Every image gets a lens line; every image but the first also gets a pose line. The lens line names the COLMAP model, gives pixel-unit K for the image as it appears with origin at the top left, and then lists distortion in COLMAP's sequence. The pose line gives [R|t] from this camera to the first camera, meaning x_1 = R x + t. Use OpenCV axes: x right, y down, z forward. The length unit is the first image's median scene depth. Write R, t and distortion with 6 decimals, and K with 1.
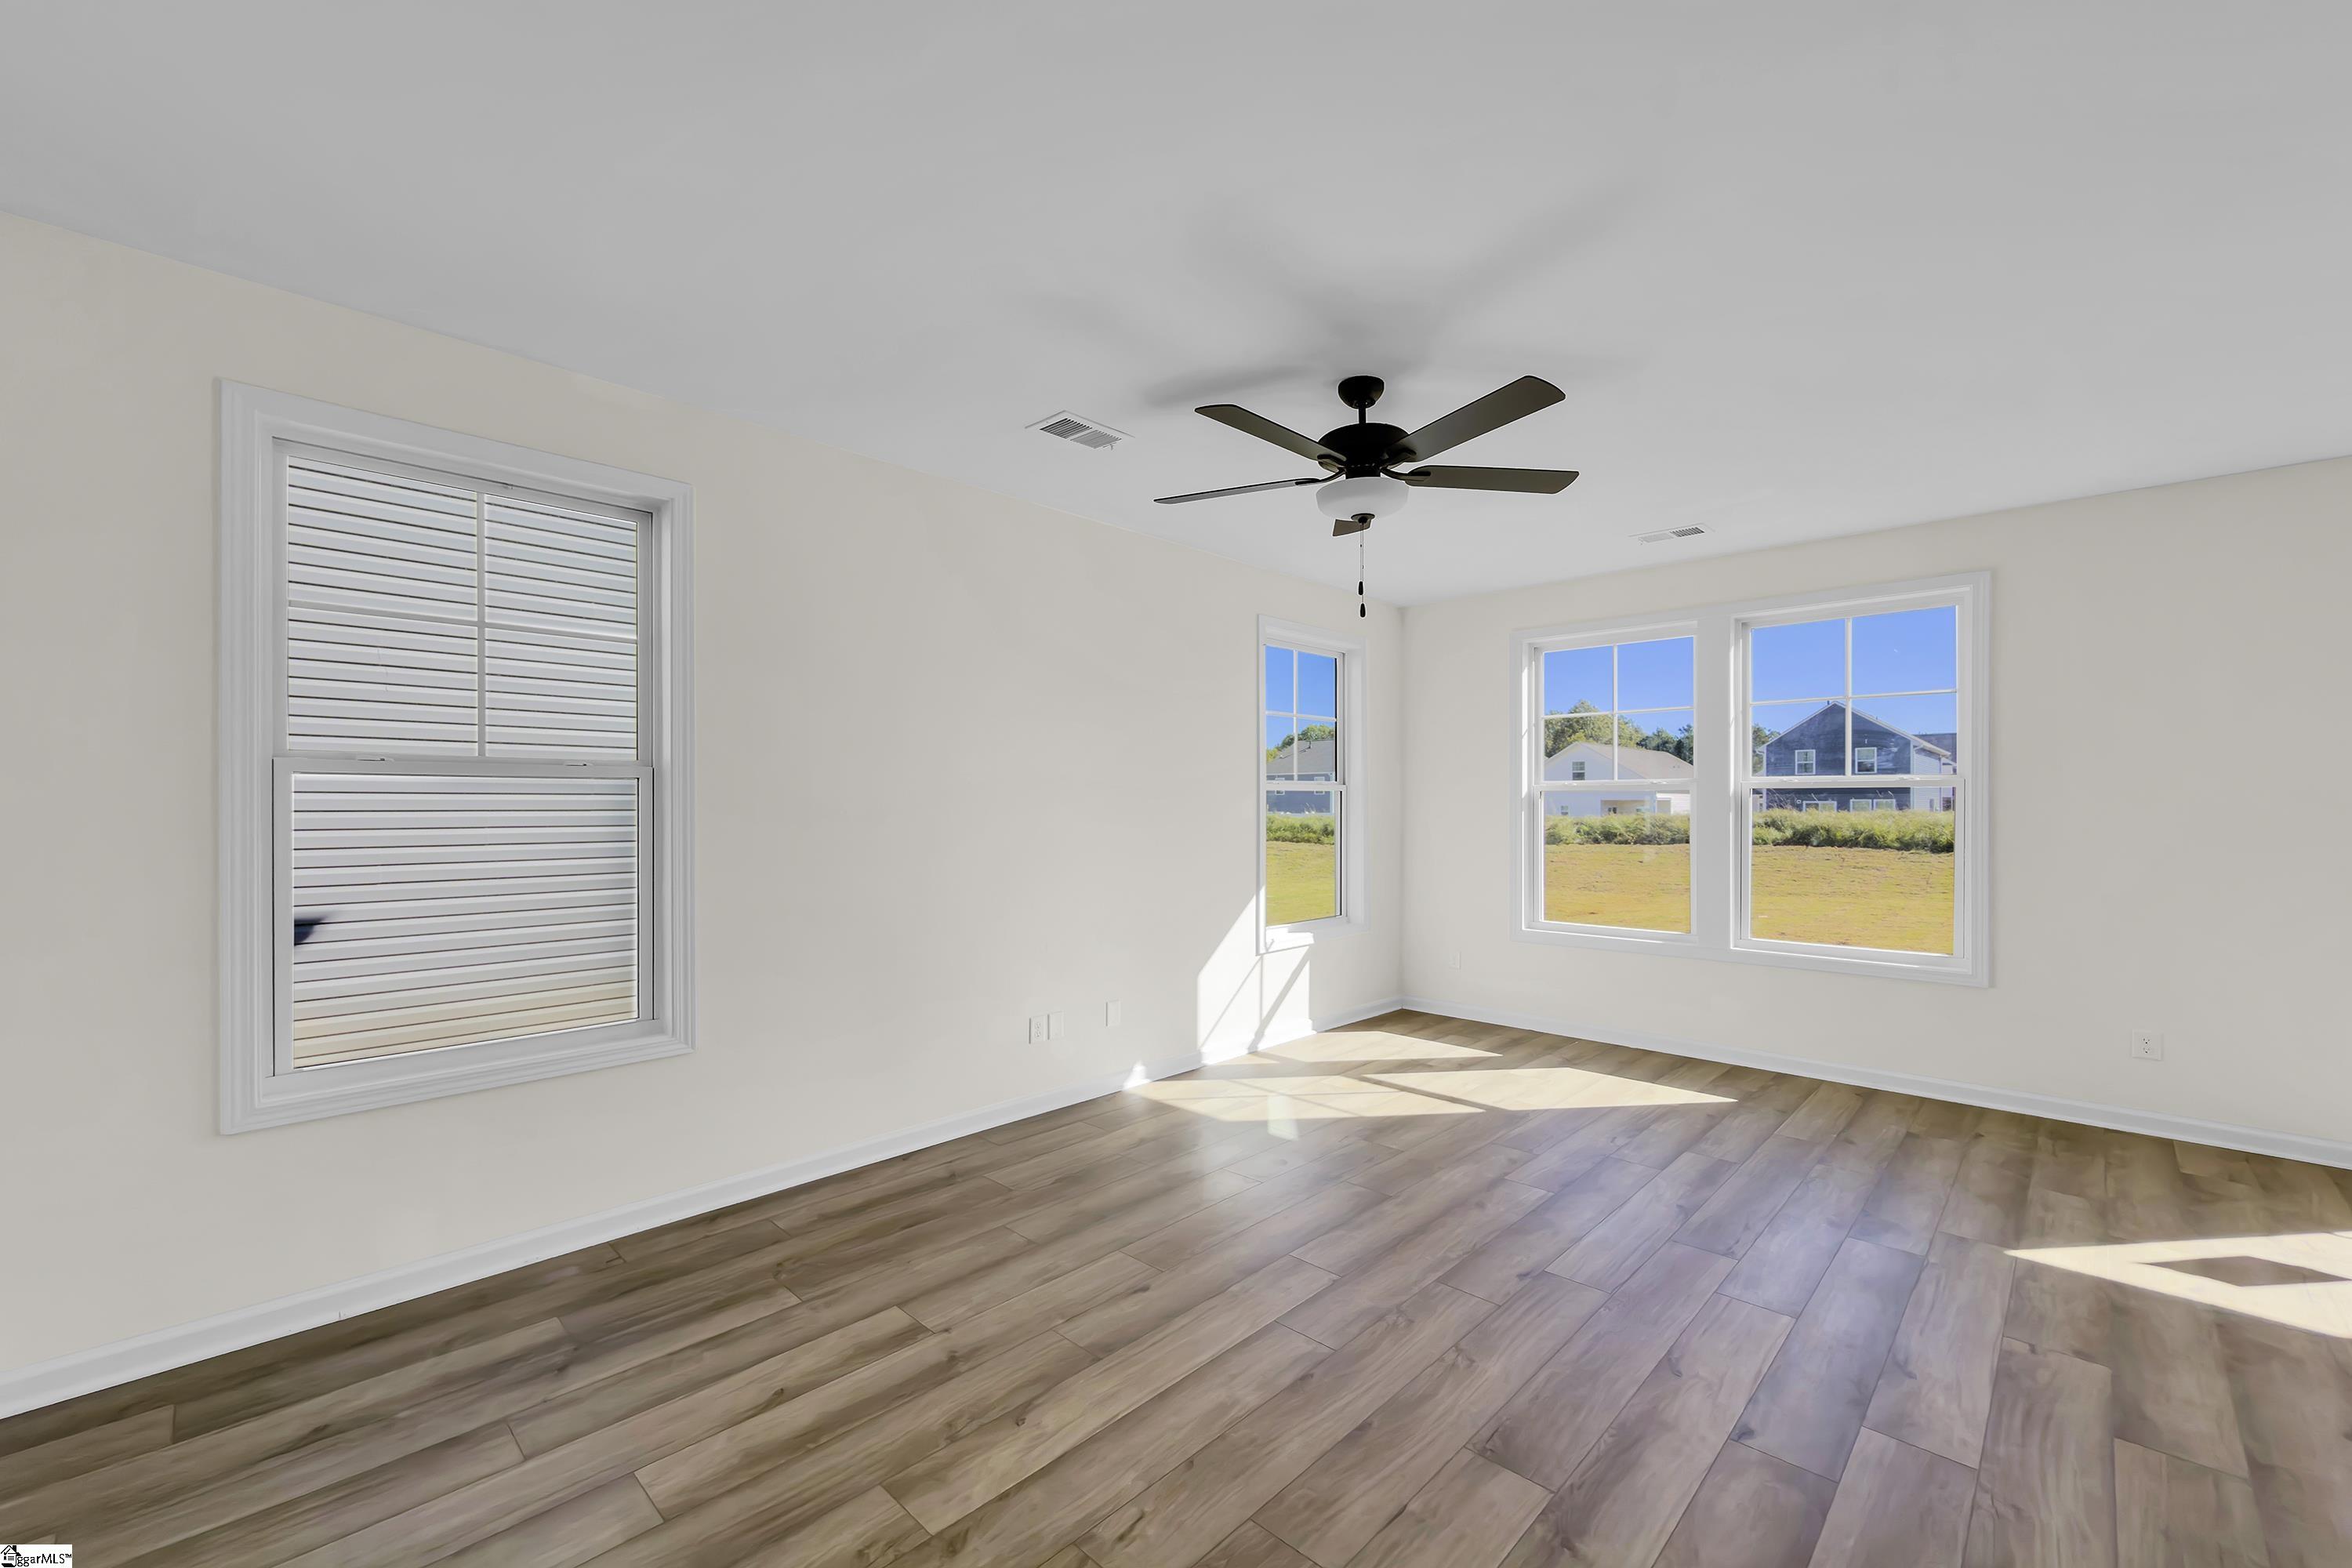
lens RADIAL K [[945.4, 0, 1174.5], [0, 945.4, 796.9], [0, 0, 1]] dist [0.002340, -0.000522]
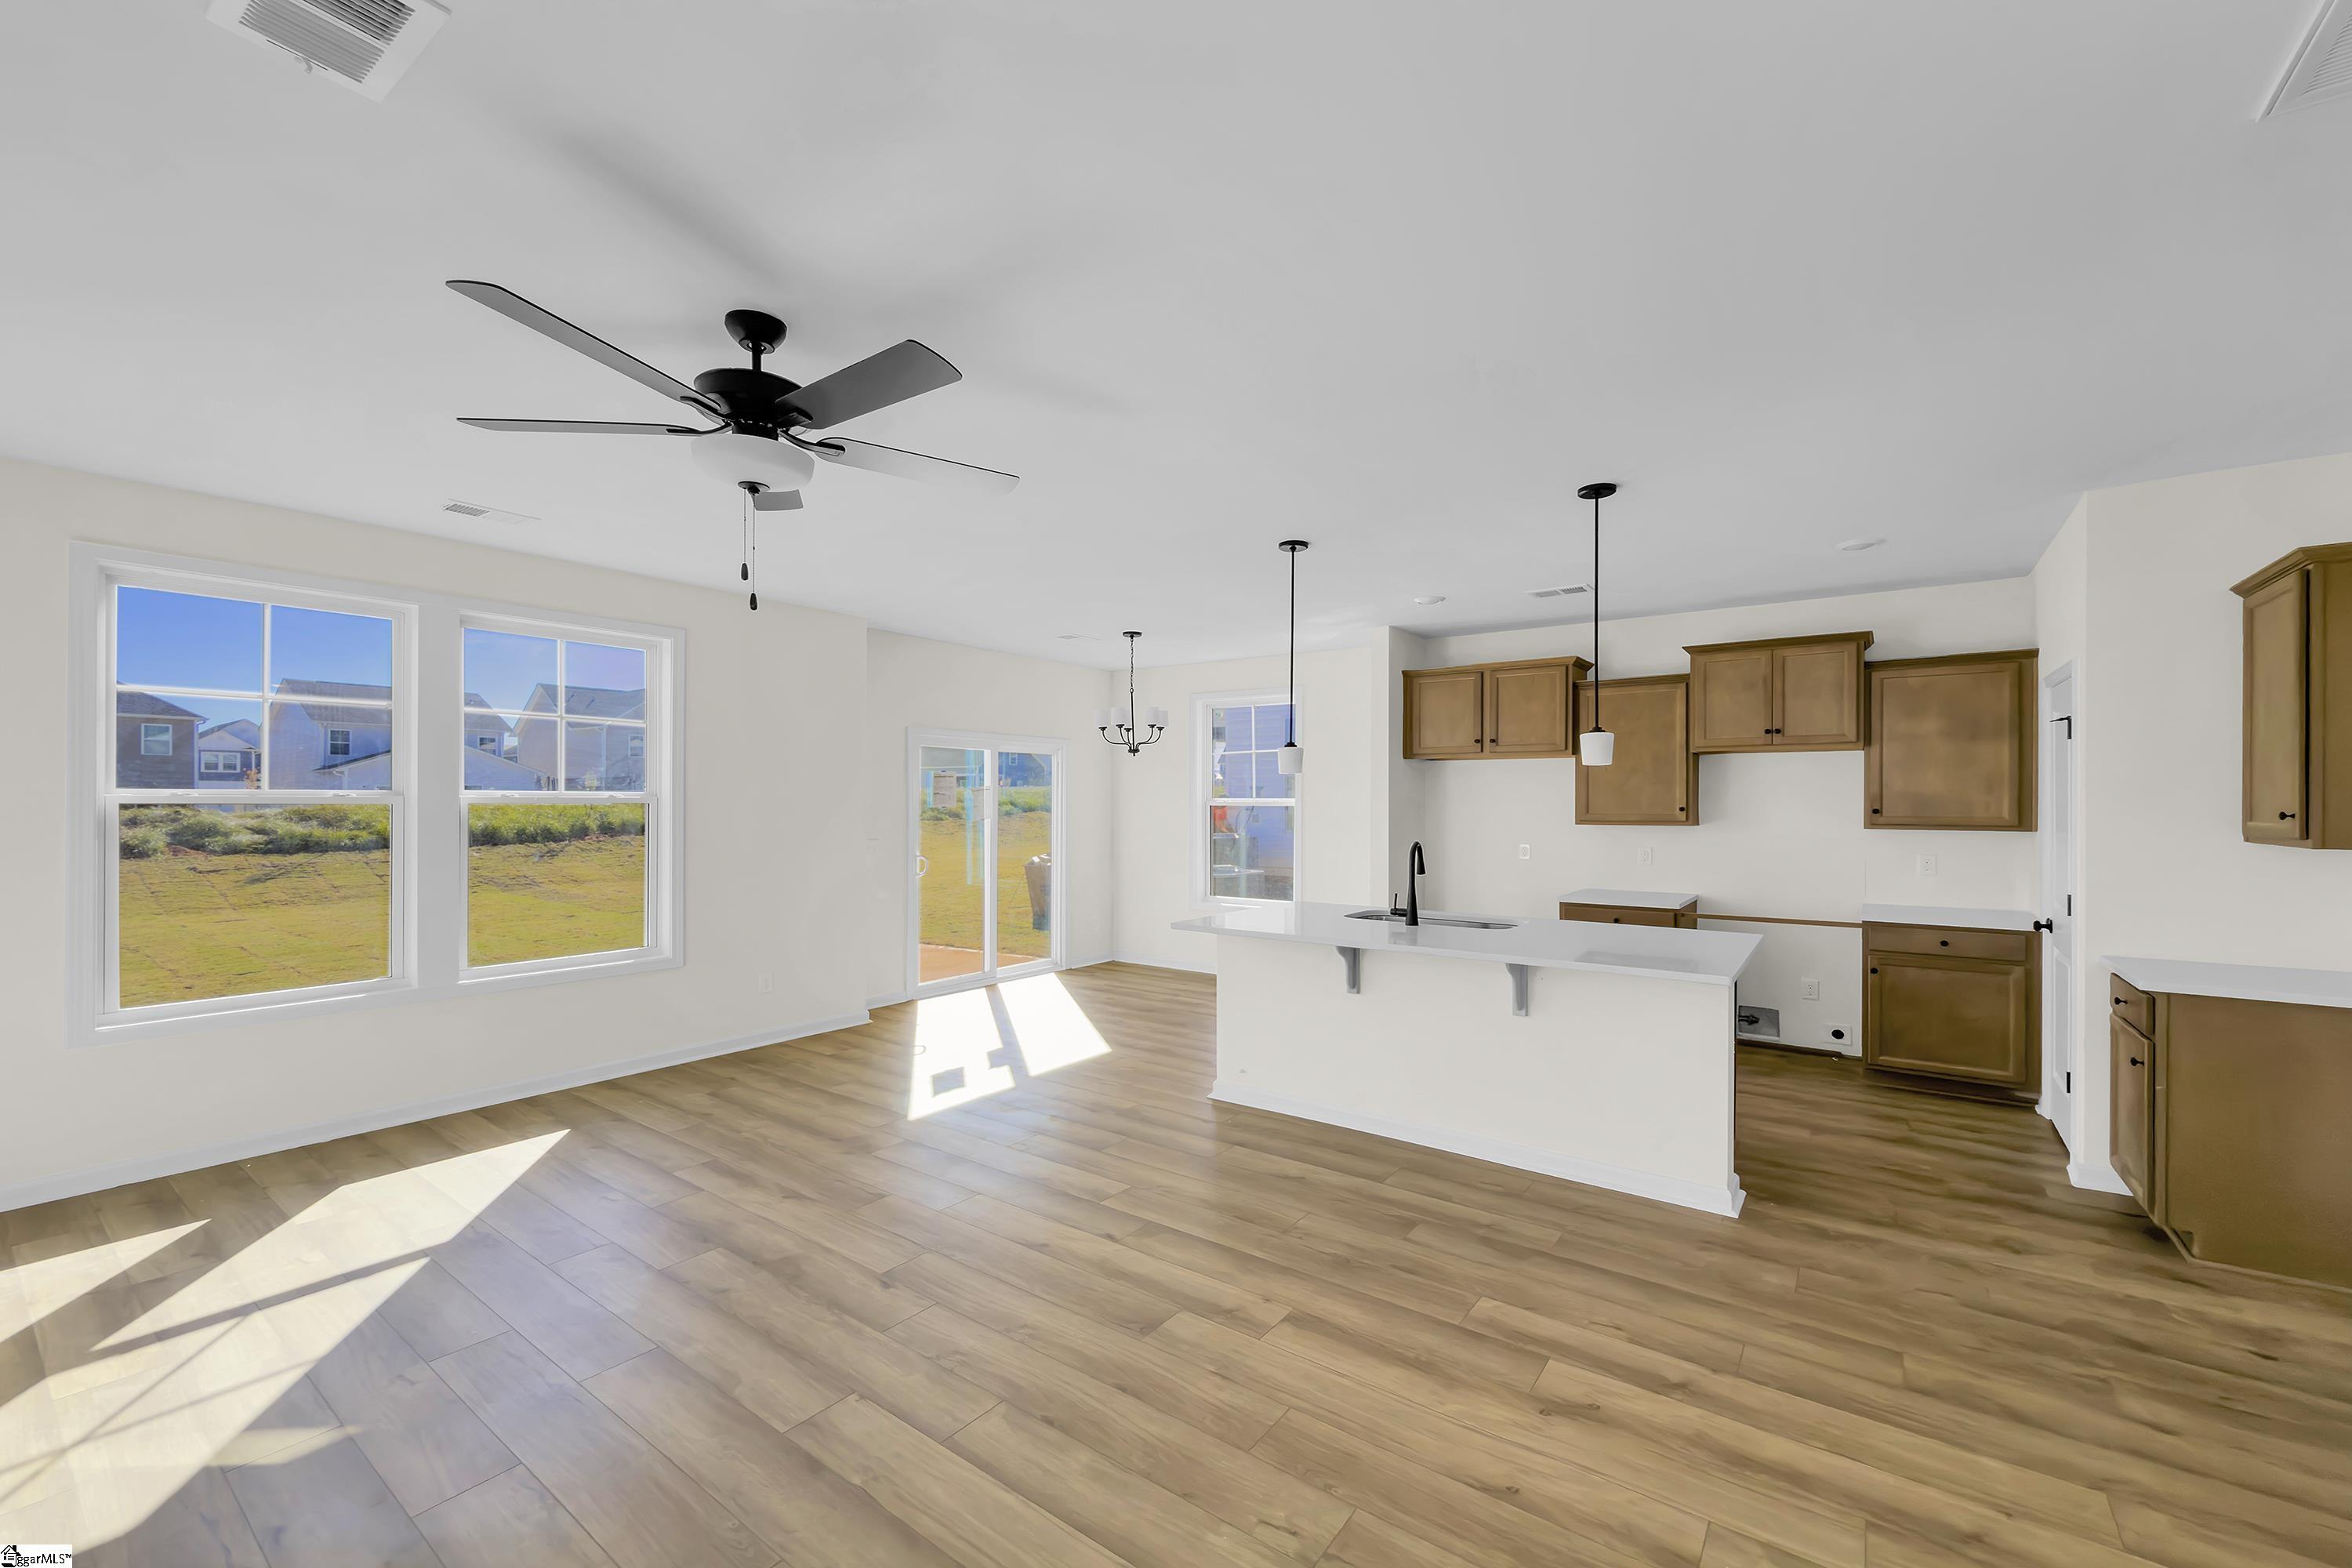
lens RADIAL K [[945.4, 0, 1174.5], [0, 945.4, 796.9], [0, 0, 1]] dist [0.002340, -0.000522]
pose [[-0.133696, 0.004018, 0.991014, -0.496872], [-0.011856, 0.999914, -0.005653, -0.023378], [-0.990952, -0.012505, -0.133637, 0.575440]]
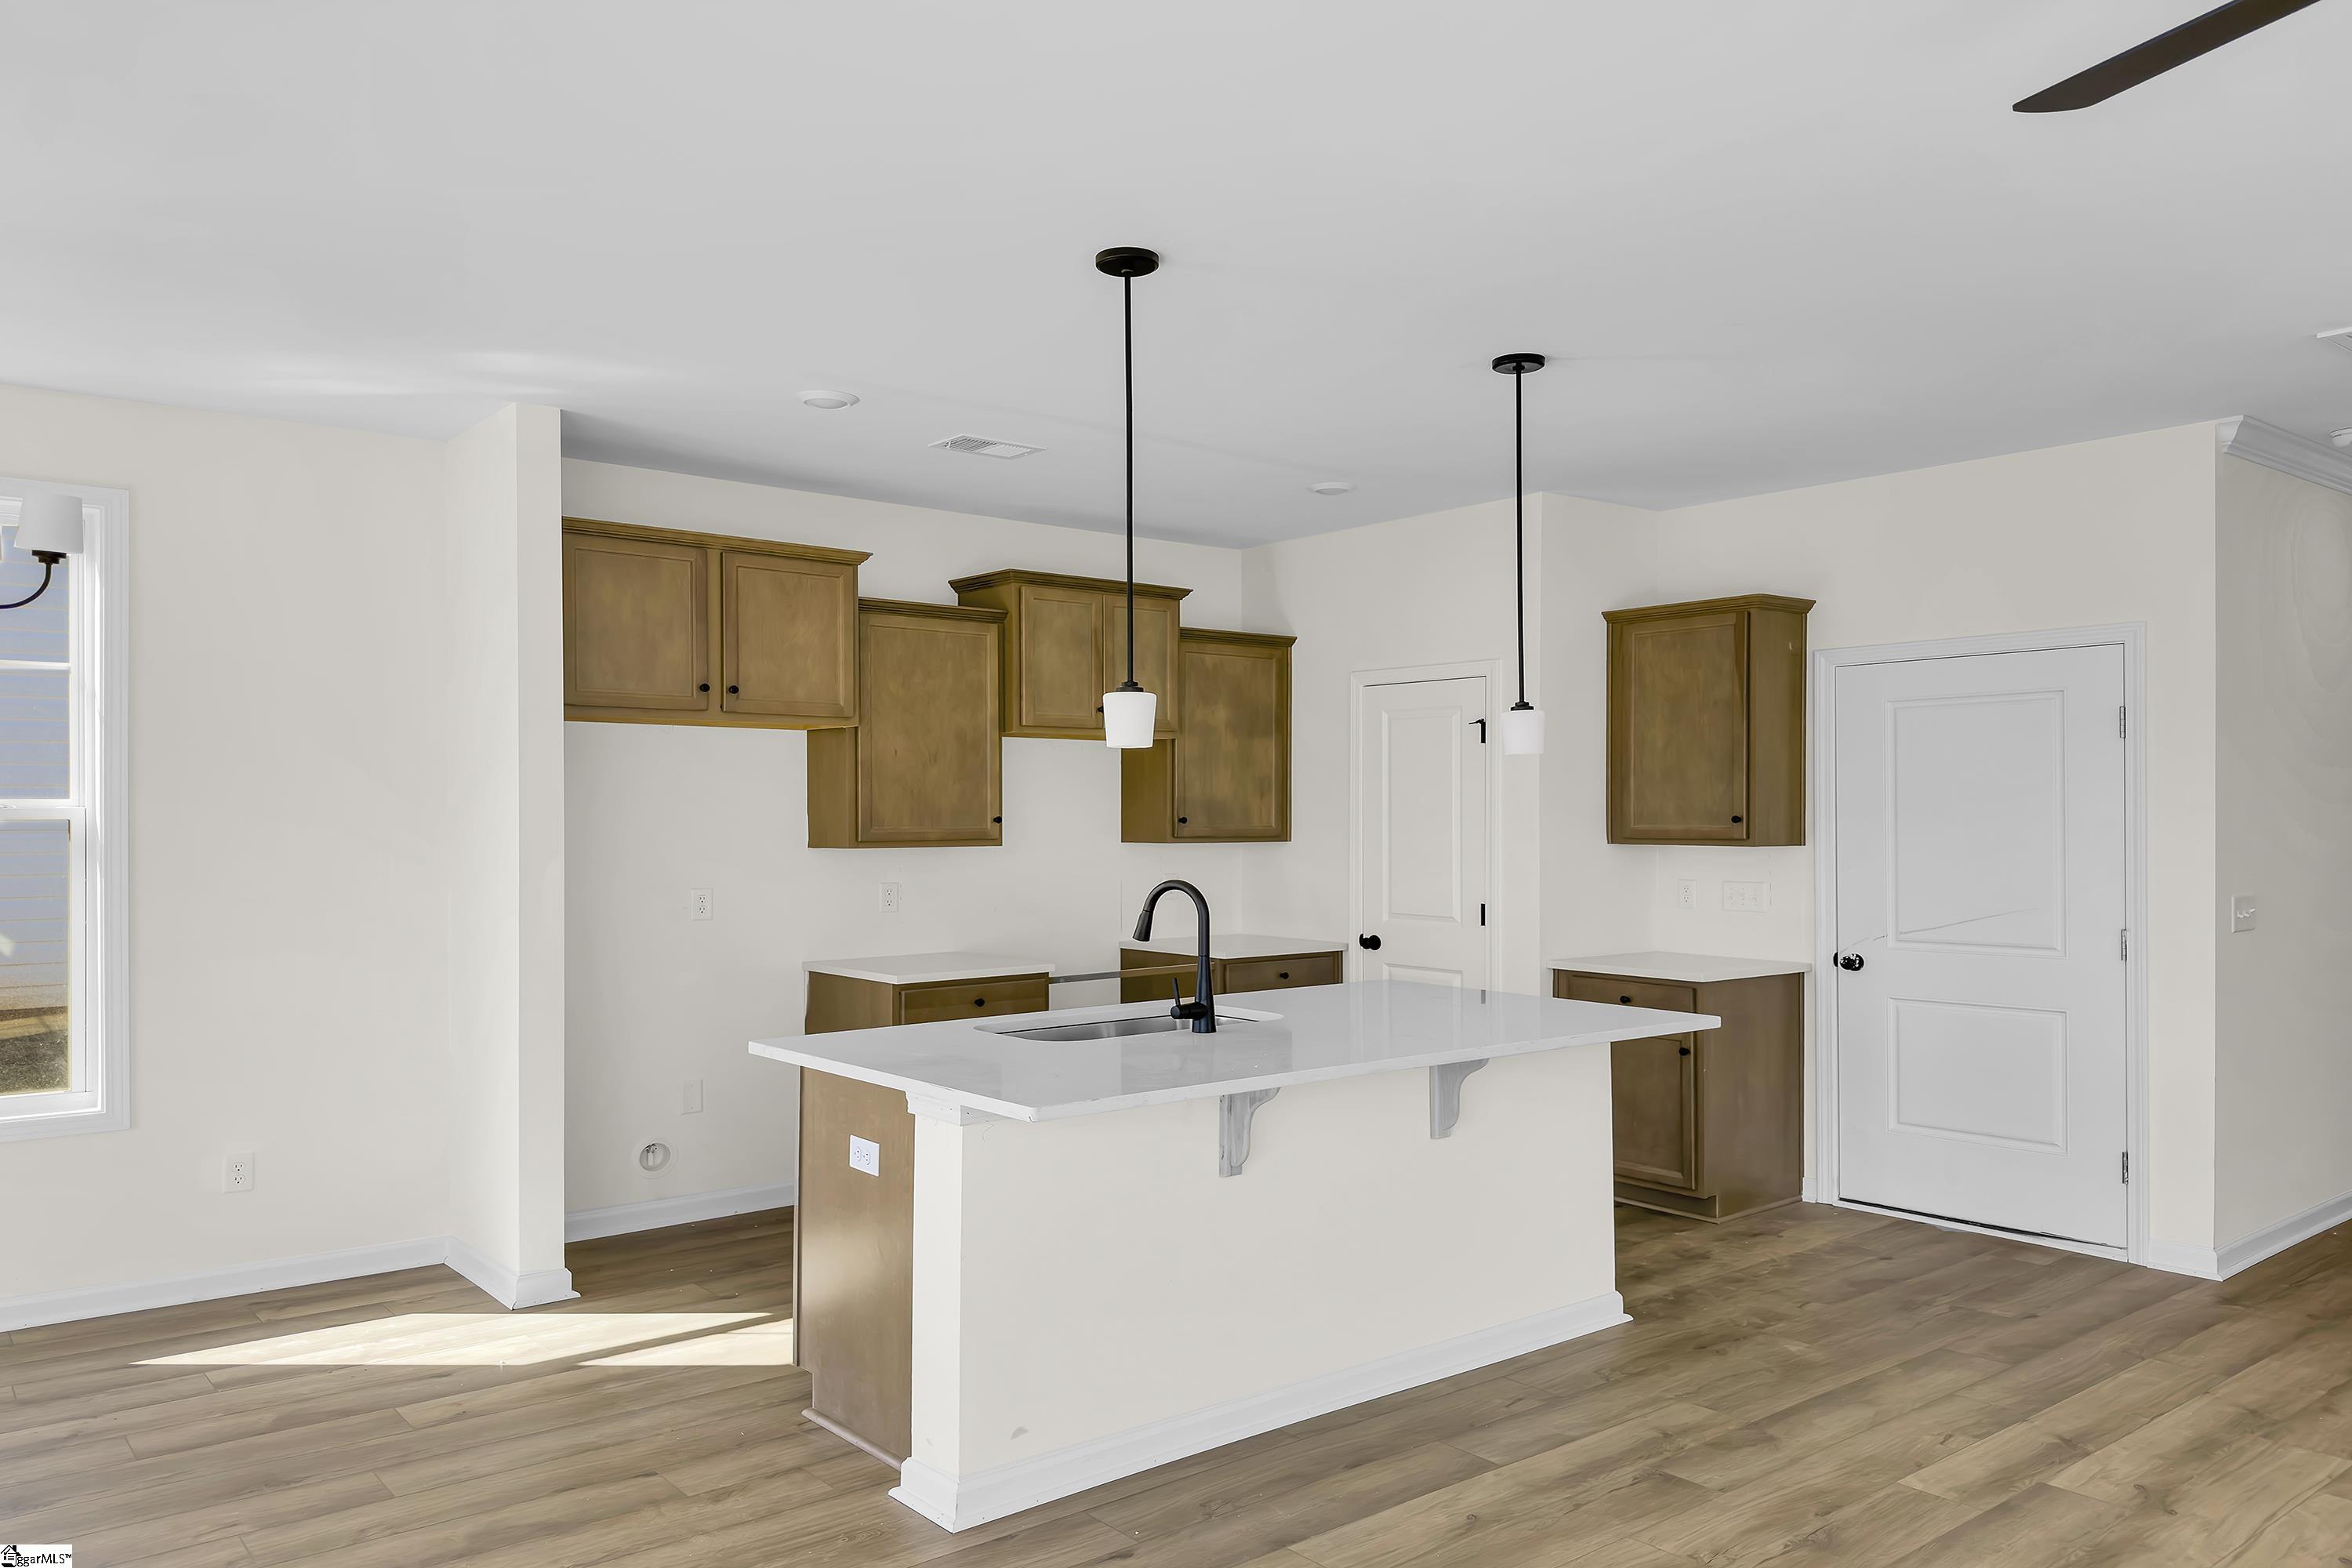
lens RADIAL K [[1678.0, 0, 1191.8], [0, 1678.0, 813.1], [0, 0, 1]] dist [0.050225, -0.057938]
pose [[-0.994109, -0.000580, 0.108381, 0.468660], [-0.001569, 0.999958, -0.009040, -0.014330], [-0.108372, -0.009157, -0.994068, 1.223899]]
